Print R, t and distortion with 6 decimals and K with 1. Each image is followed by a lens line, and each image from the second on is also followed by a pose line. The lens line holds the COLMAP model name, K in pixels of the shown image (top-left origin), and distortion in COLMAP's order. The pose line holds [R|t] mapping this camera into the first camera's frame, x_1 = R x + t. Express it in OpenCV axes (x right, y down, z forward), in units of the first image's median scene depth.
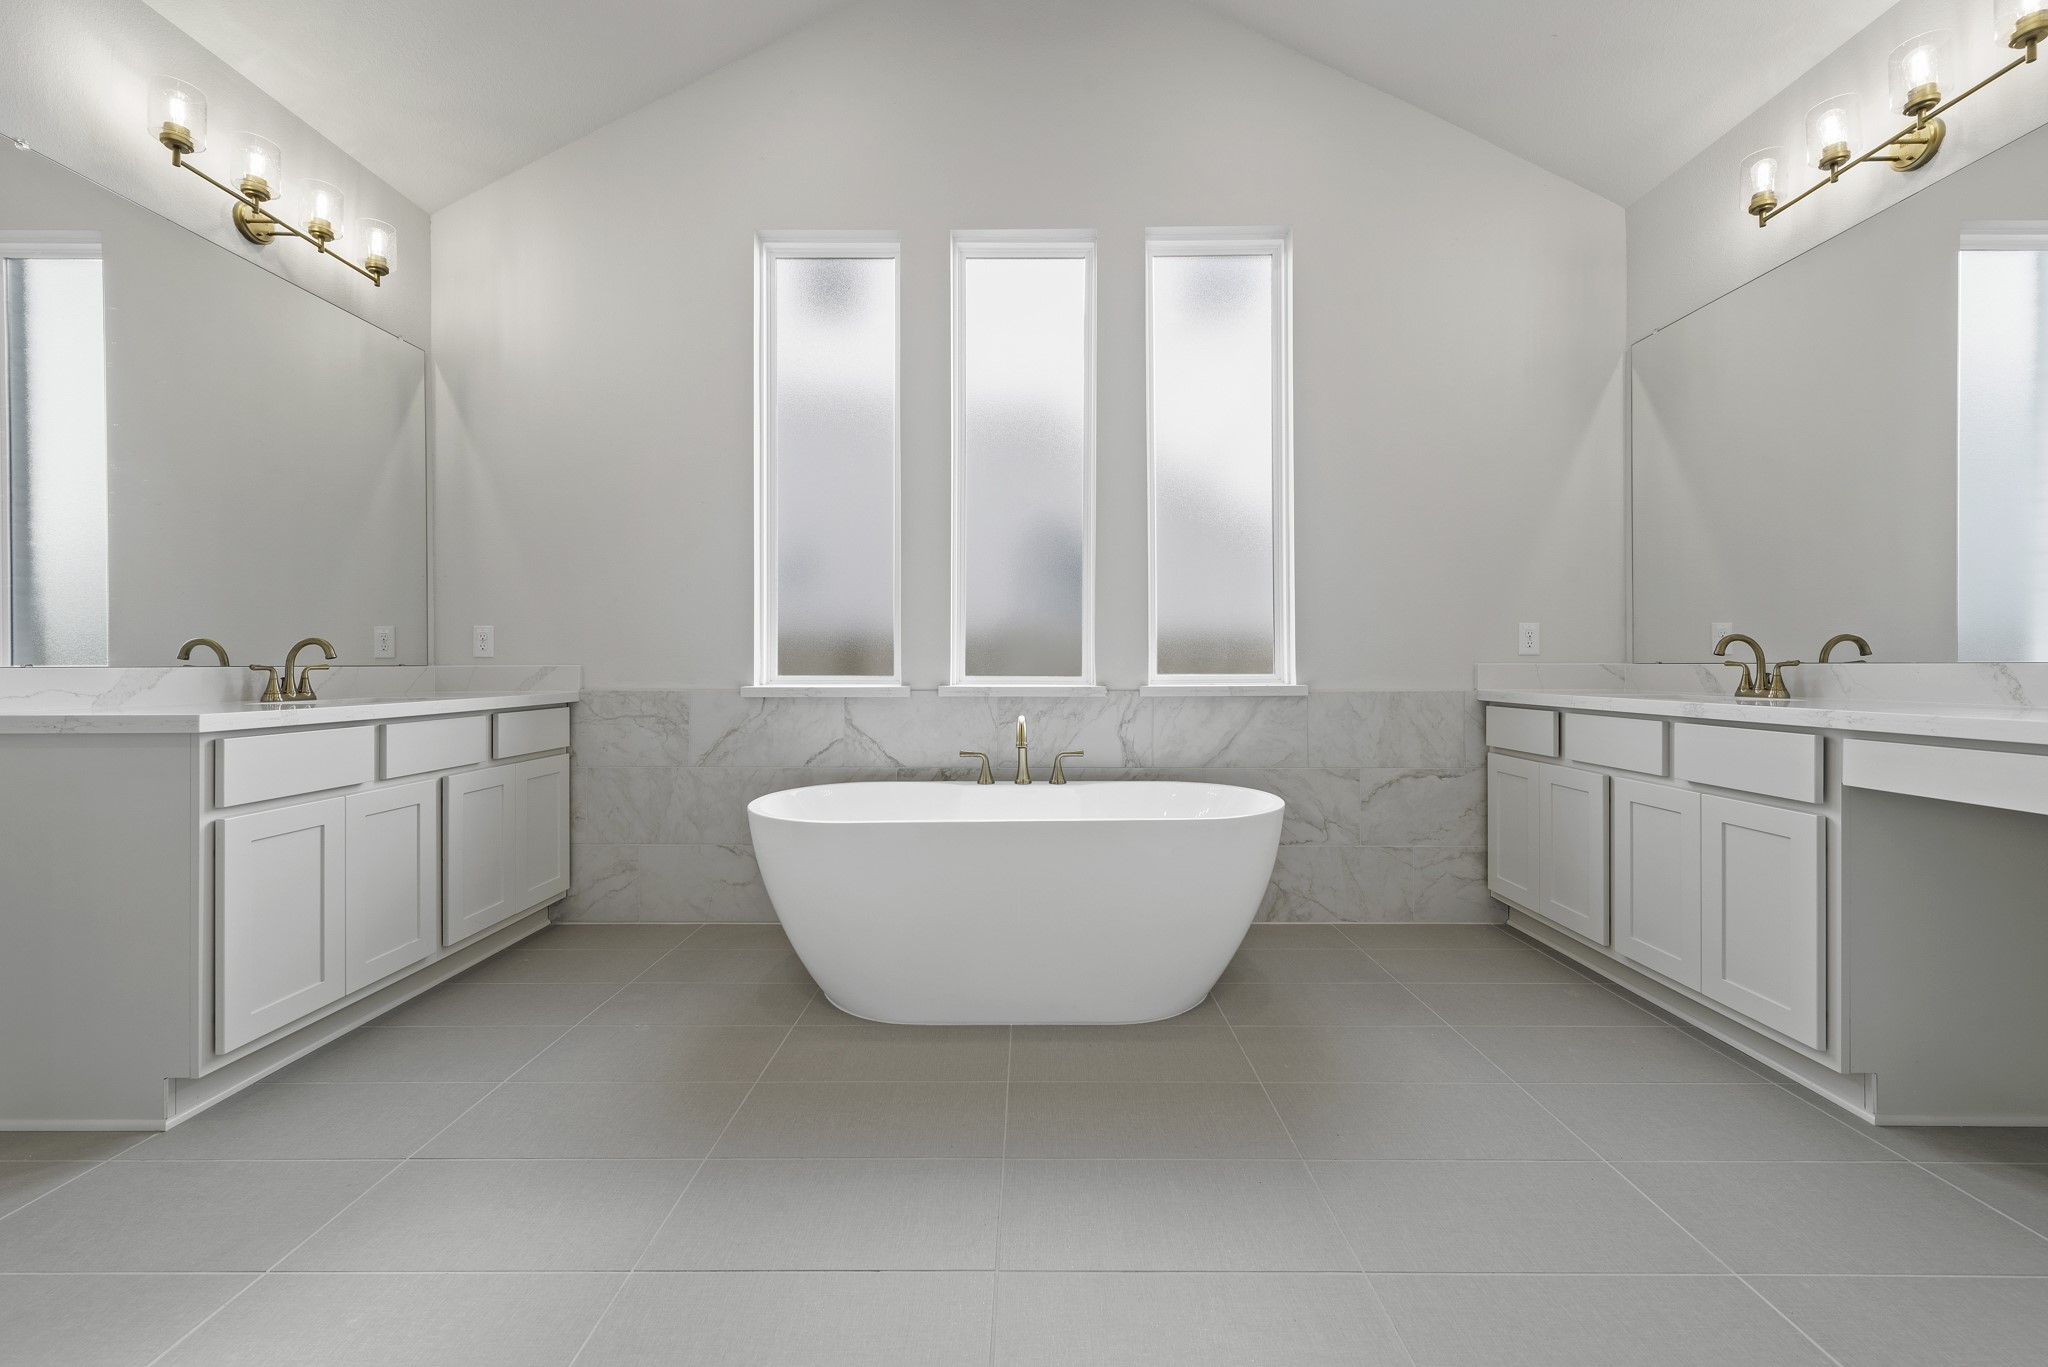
lens RADIAL K [[801.2, 0, 1019.6], [0, 801.2, 671.0], [0, 0, 1]] dist [0.007524, -0.002550]
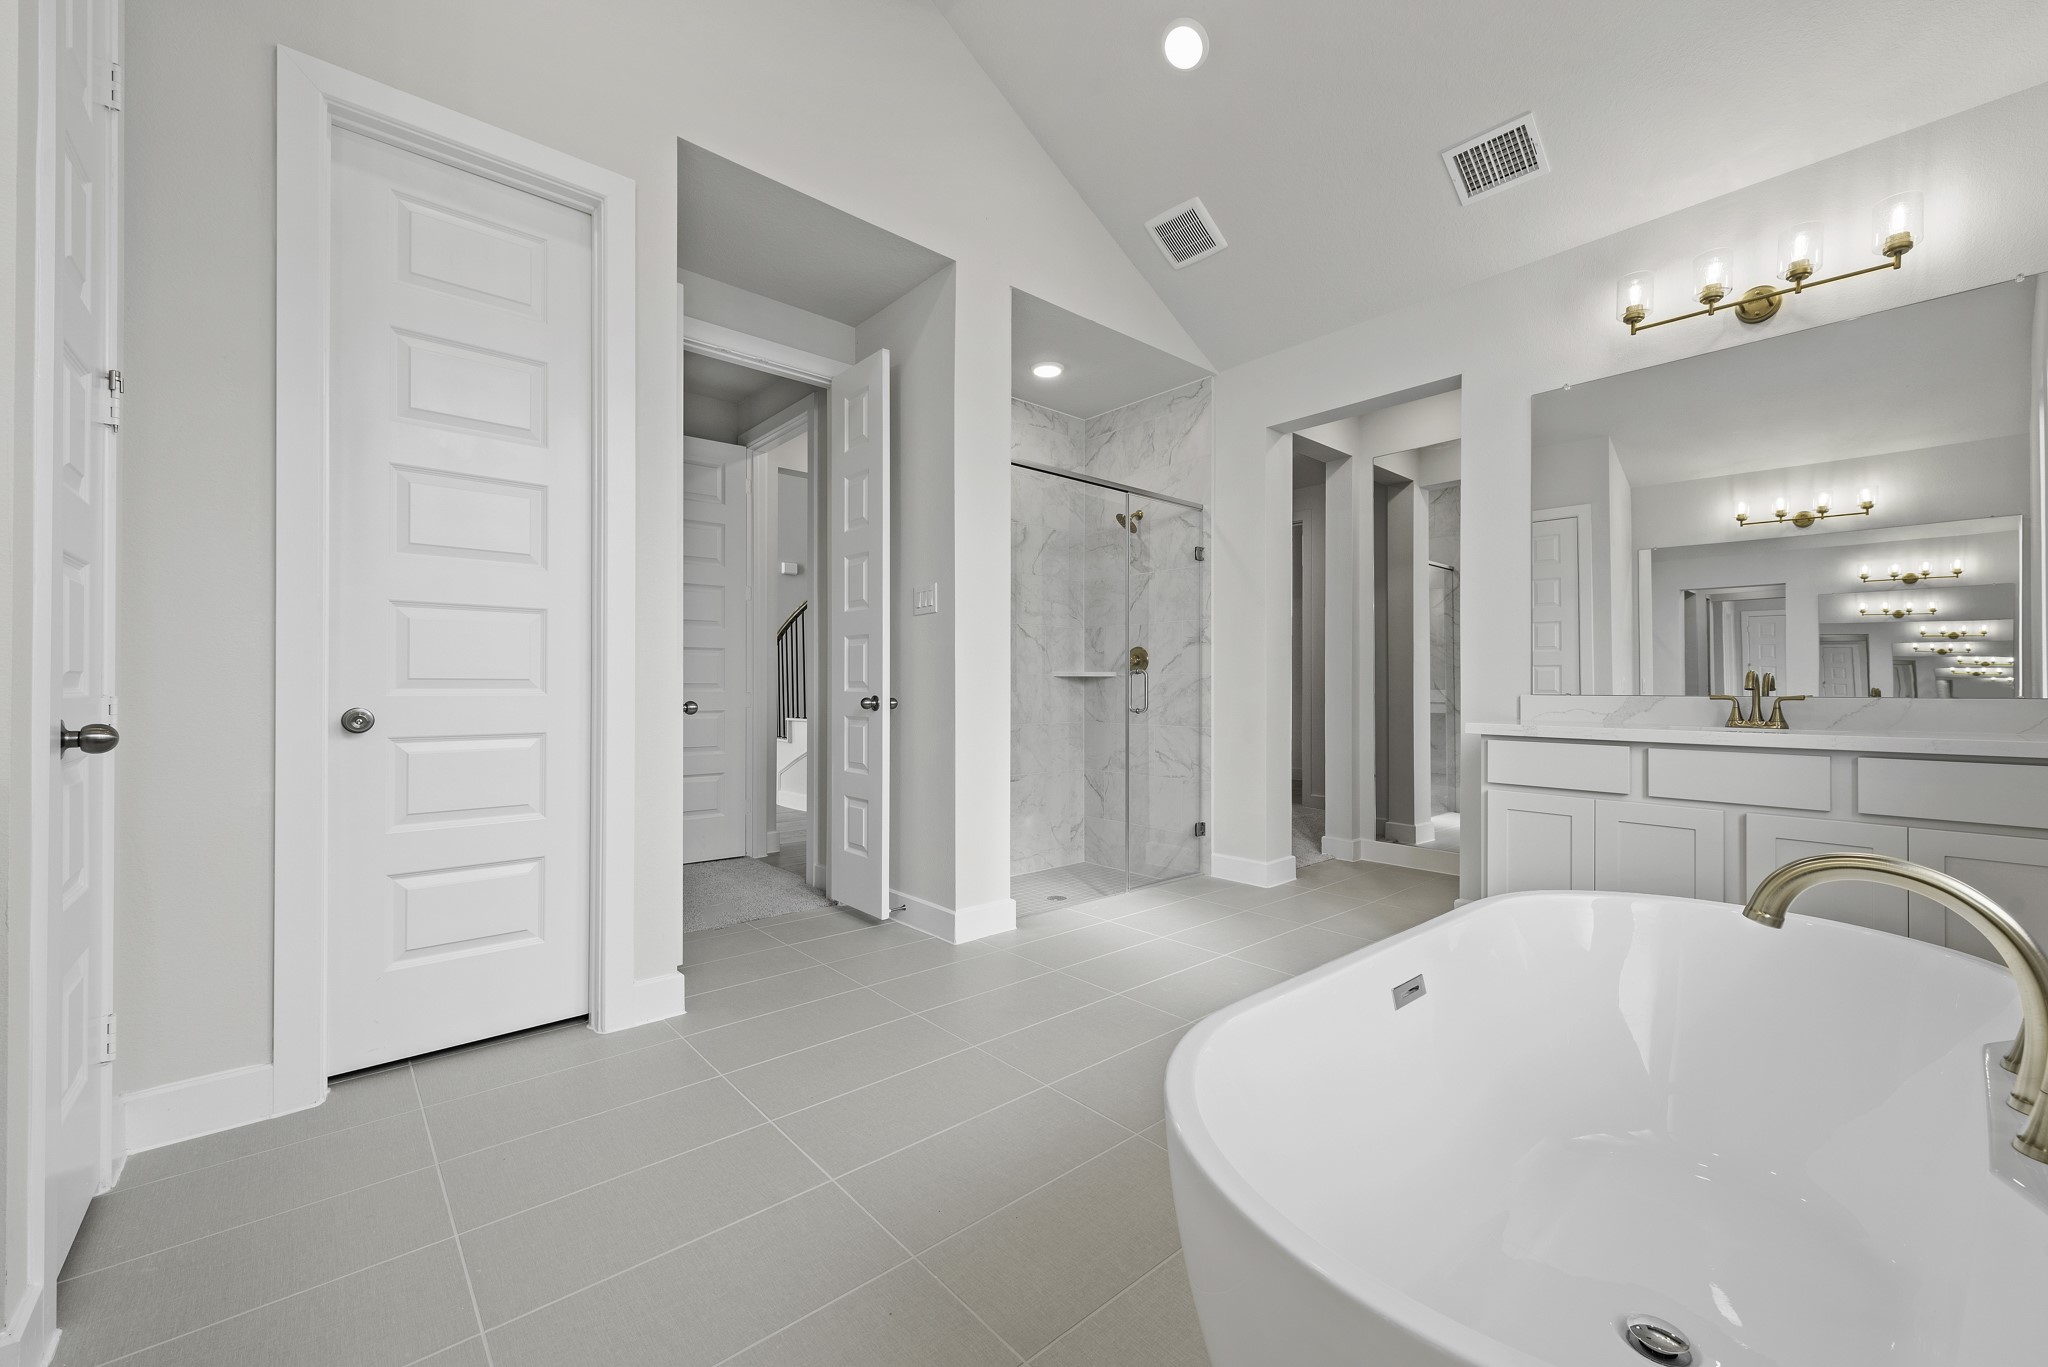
lens RADIAL K [[801.2, 0, 1039.4], [0, 801.2, 691.4], [0, 0, 1]] dist [0.007524, -0.002550]
pose [[-0.731467, 0.007101, -0.681840, 0.445019], [-0.006396, 0.999830, 0.017274, -0.020313], [0.681847, 0.016997, -0.731297, 0.904407]]
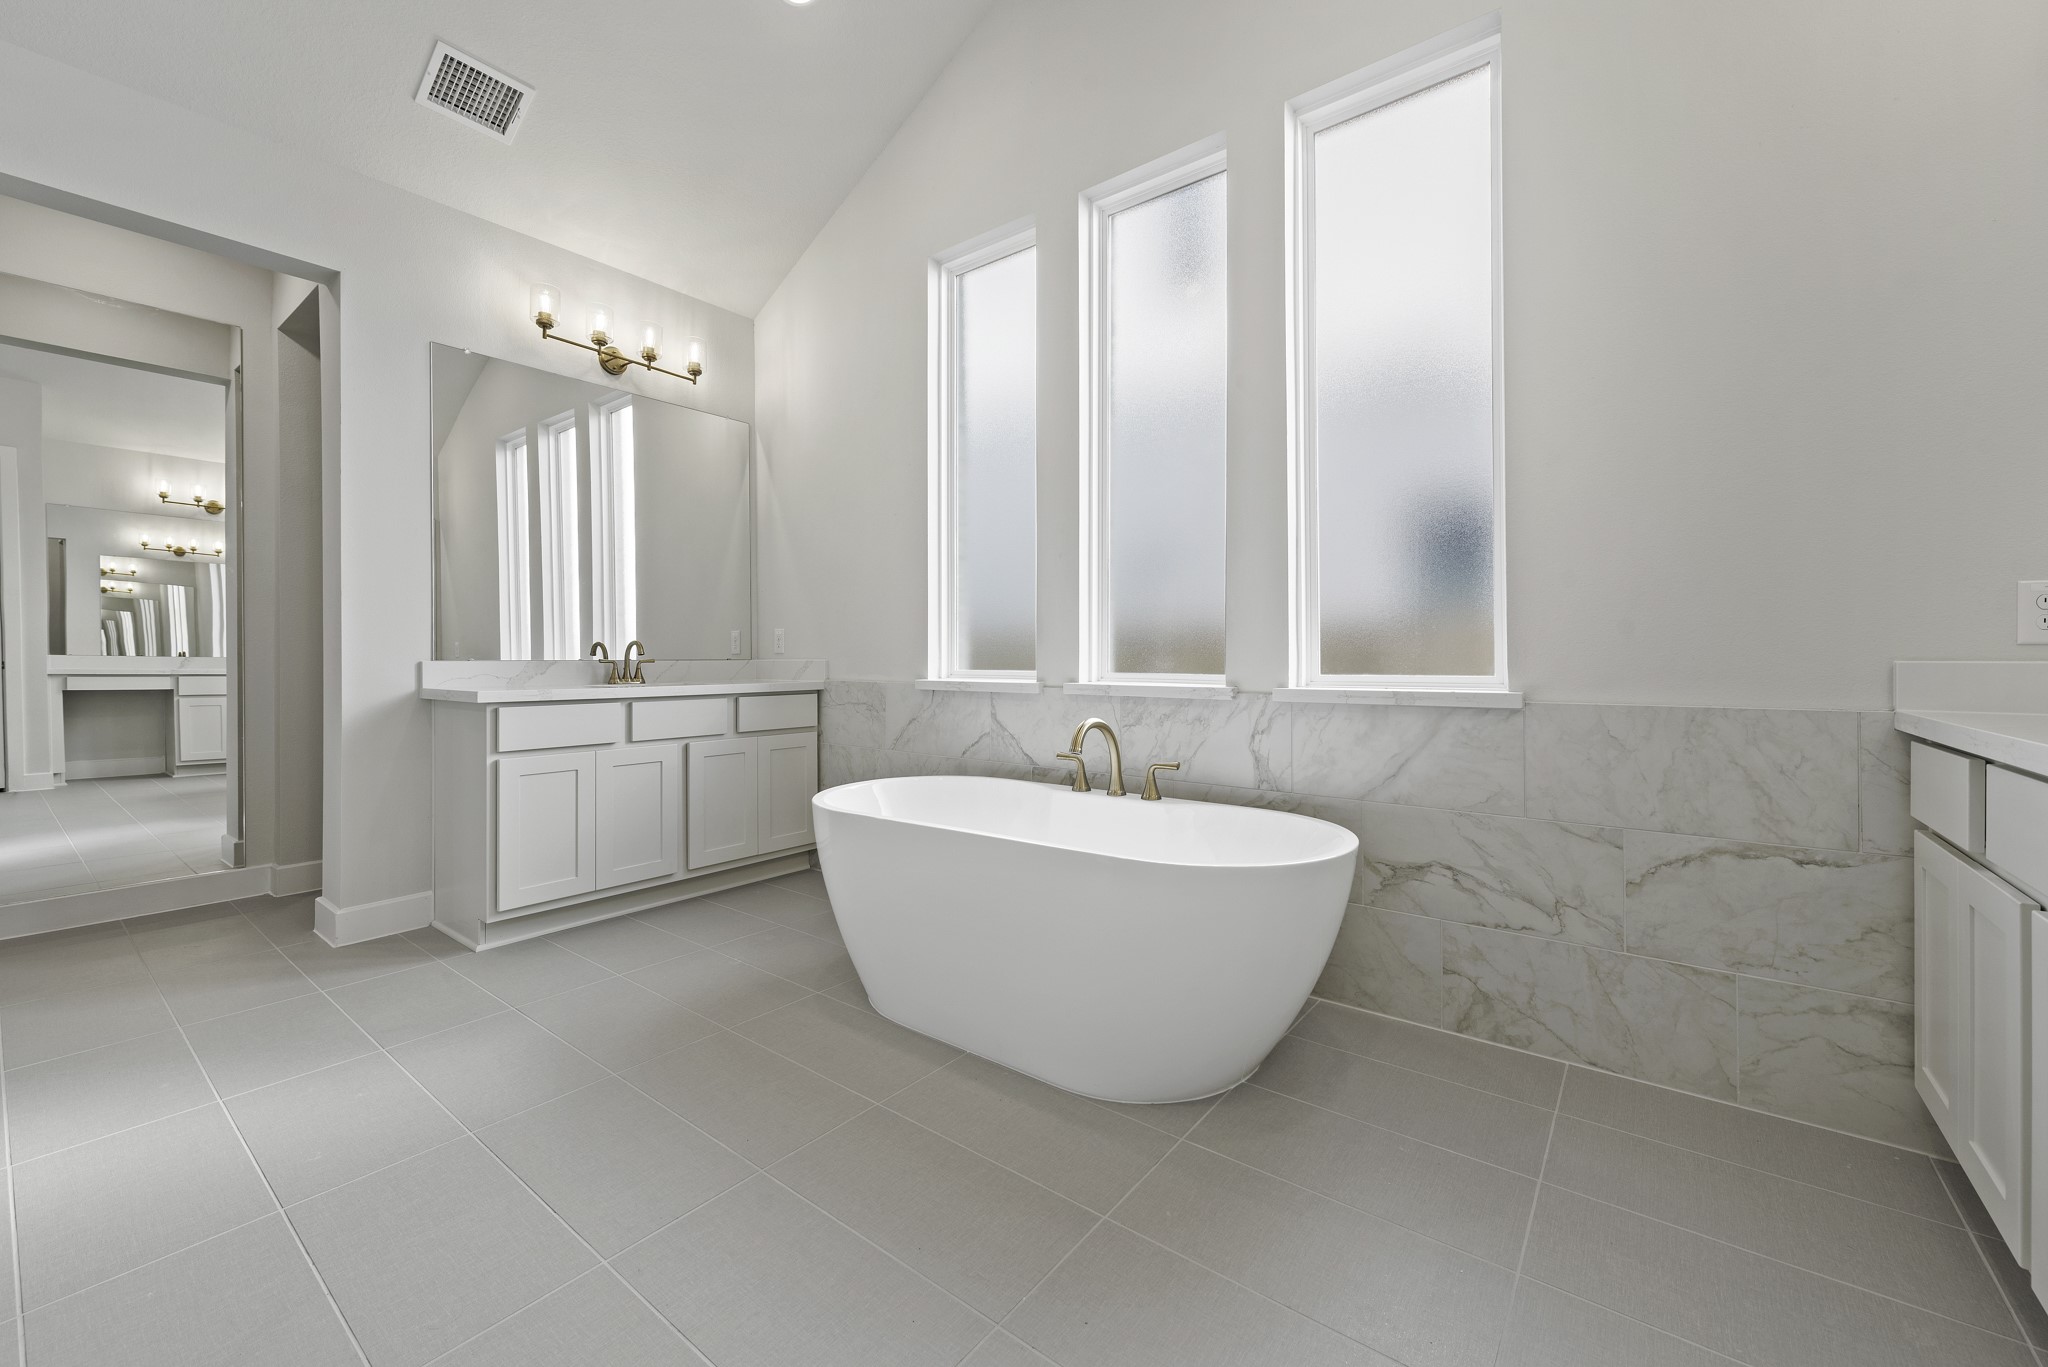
lens RADIAL K [[801.2, 0, 1020.4], [0, 801.2, 665.2], [0, 0, 1]] dist [0.007524, -0.002550]
pose [[0.796556, 0.007075, -0.604523, 0.427701], [-0.006167, 0.999975, 0.003578, -0.005087], [0.604533, 0.000877, 0.796580, 0.218045]]
